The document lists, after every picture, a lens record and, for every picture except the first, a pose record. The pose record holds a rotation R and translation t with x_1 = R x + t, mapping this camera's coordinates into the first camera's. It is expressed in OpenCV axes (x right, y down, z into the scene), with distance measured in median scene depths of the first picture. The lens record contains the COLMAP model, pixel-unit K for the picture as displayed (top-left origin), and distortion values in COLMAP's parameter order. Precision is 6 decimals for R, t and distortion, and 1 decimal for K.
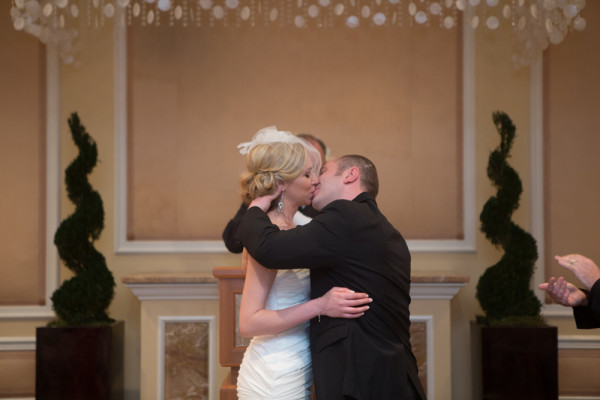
lens RADIAL K [[1204.9, 0, 299.2], [0, 1204.9, 197.2], [0, 0, 1]] dist [0.271817, 0.000000]
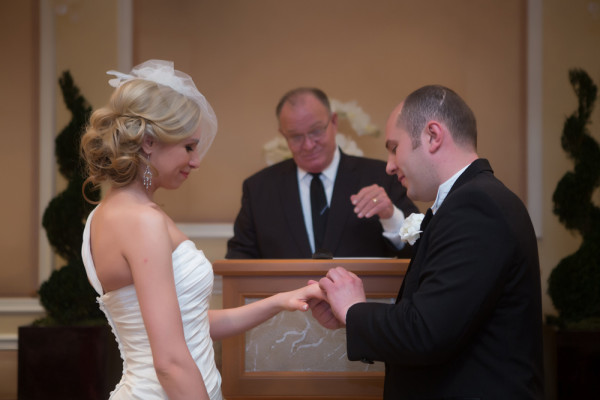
lens RADIAL K [[1020.3, 0, 299.4], [0, 1020.3, 204.8], [0, 0, 1]] dist [-0.004776, 0.000000]
pose [[0.999558, 0.003636, -0.029499, -0.002876], [-0.003226, 0.999898, 0.013926, 0.013023], [0.029546, -0.013824, 0.999468, 0.306399]]
